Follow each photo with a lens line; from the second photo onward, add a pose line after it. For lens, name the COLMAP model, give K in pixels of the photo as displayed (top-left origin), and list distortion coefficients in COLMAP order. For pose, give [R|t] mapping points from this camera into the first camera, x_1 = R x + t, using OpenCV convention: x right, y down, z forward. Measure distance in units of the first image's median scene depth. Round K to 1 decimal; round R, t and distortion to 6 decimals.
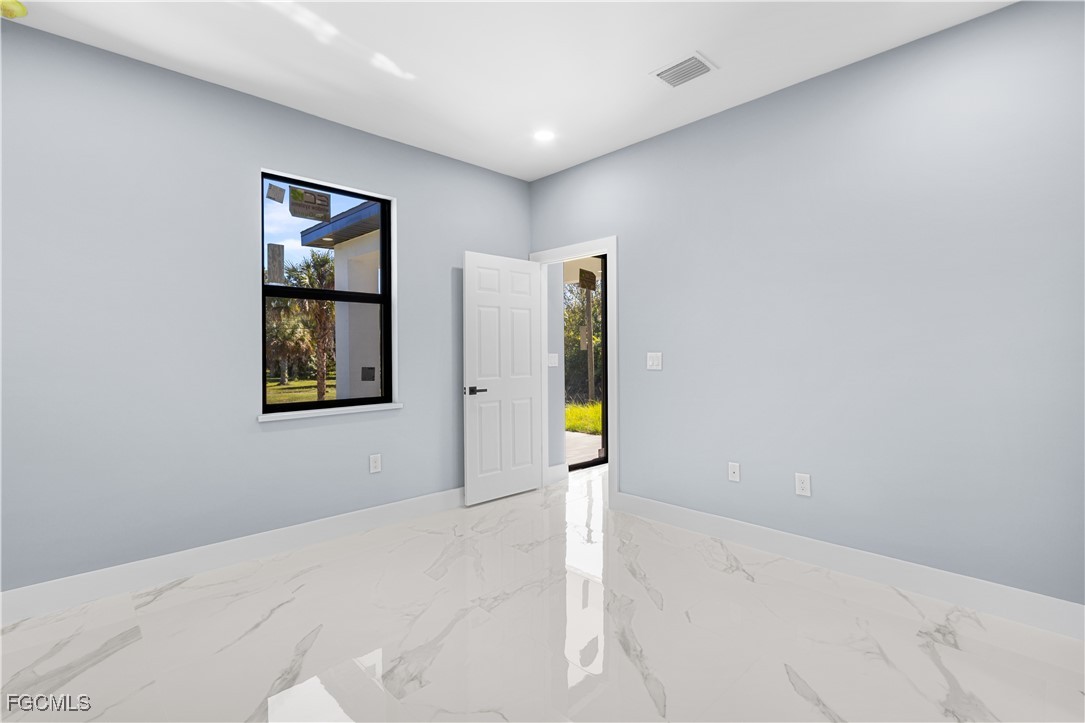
lens RADIAL K [[504.3, 0, 547.2], [0, 504.3, 356.3], [0, 0, 1]] dist [0.009477, -0.001777]
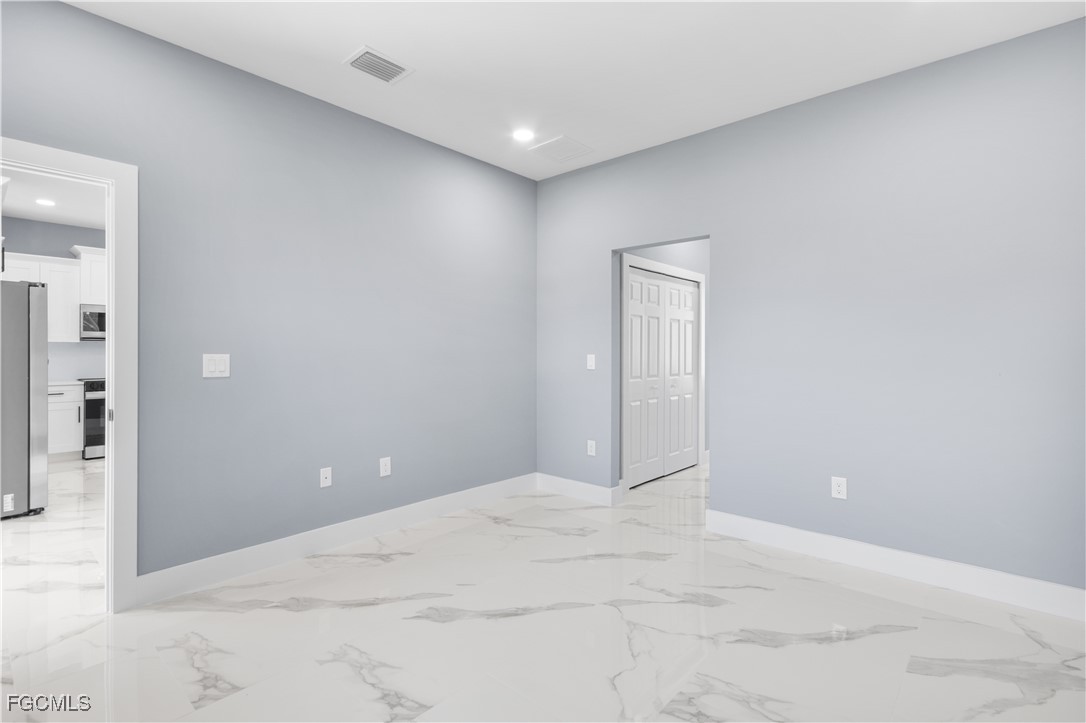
lens RADIAL K [[504.7, 0, 544.8], [0, 504.7, 358.2], [0, 0, 1]] dist [0.009477, -0.001777]
pose [[-0.062246, -0.002304, 0.998058, -0.894086], [0.014580, 0.999889, 0.003218, 0.003919], [-0.997954, 0.014752, -0.062205, 0.913301]]
